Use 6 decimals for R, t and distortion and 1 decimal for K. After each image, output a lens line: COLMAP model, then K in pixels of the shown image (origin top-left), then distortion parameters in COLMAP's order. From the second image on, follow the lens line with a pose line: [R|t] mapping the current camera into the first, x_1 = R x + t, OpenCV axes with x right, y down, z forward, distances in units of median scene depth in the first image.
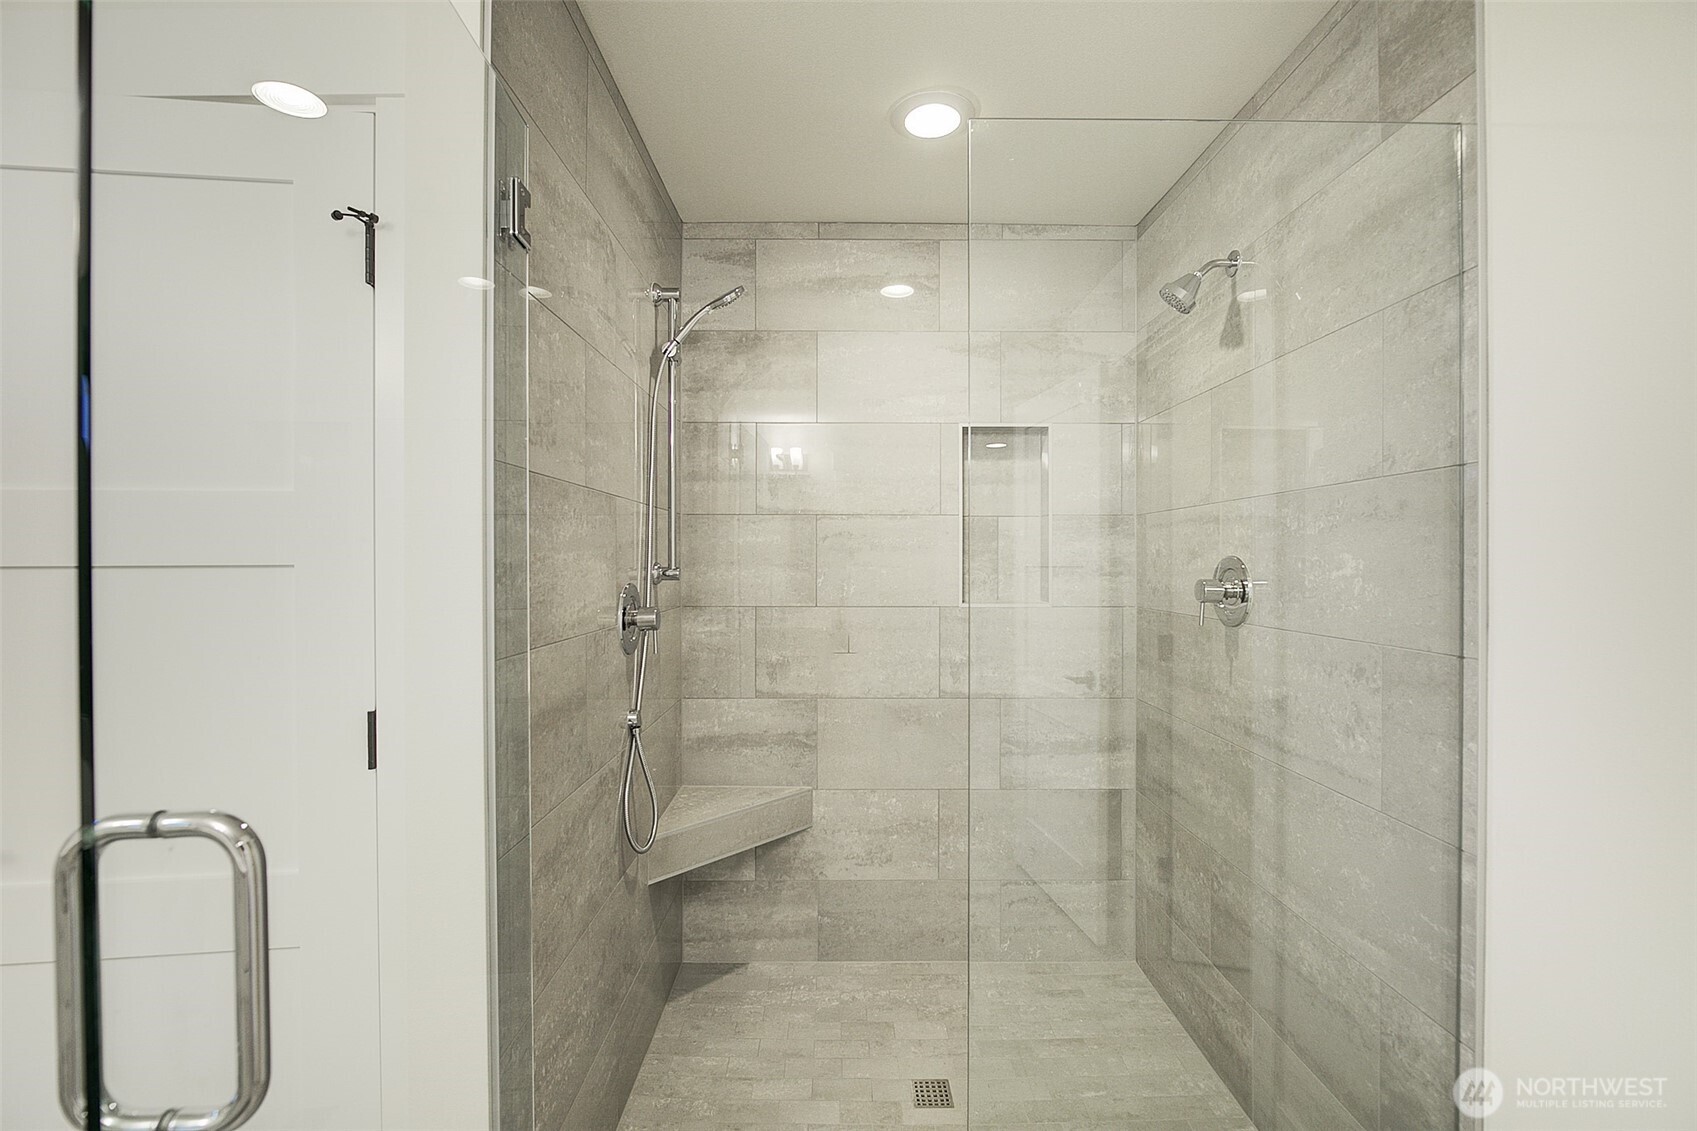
lens RADIAL K [[722.8, 0, 848.8], [0, 722.8, 563.4], [0, 0, 1]] dist [-0.013081, 0.008325]
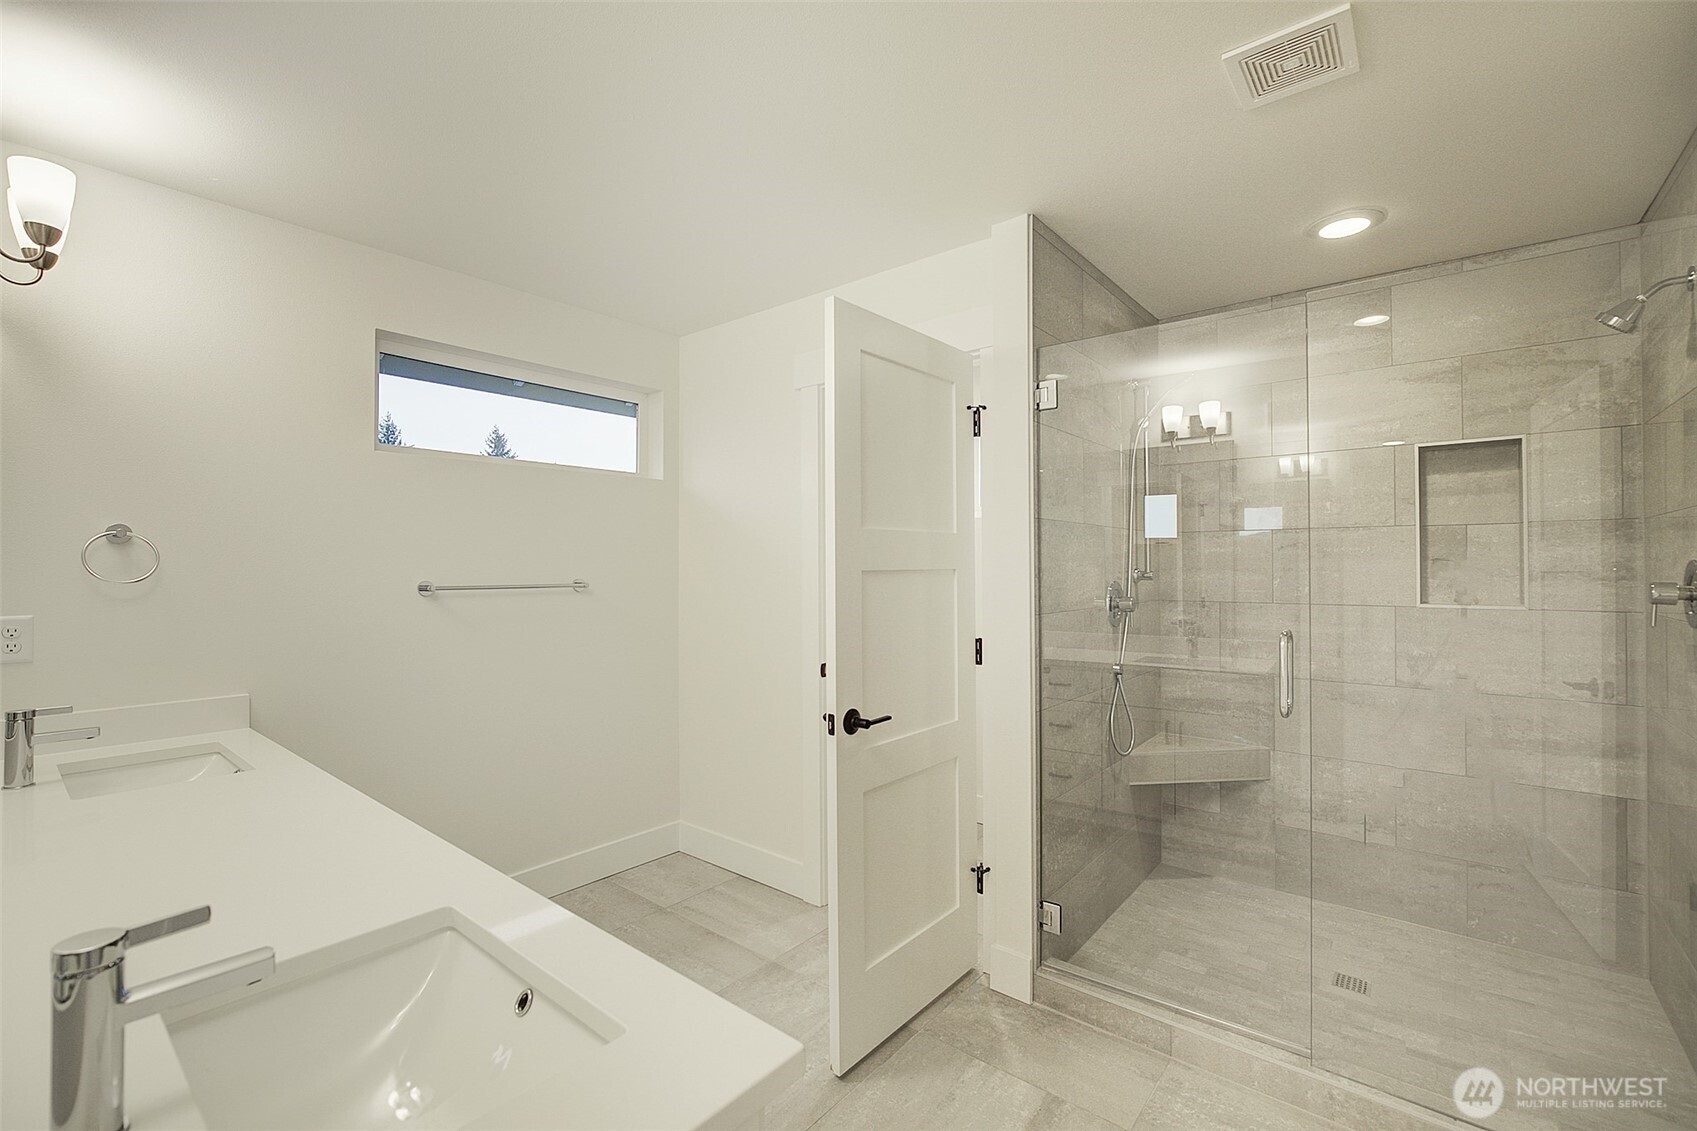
lens RADIAL K [[722.8, 0, 848.8], [0, 722.8, 563.4], [0, 0, 1]] dist [-0.013081, 0.008325]
pose [[0.763410, -0.006684, -0.645880, 0.203926], [-0.000426, 0.999941, -0.010851, 0.004999], [0.645914, 0.008559, 0.763362, -0.430741]]
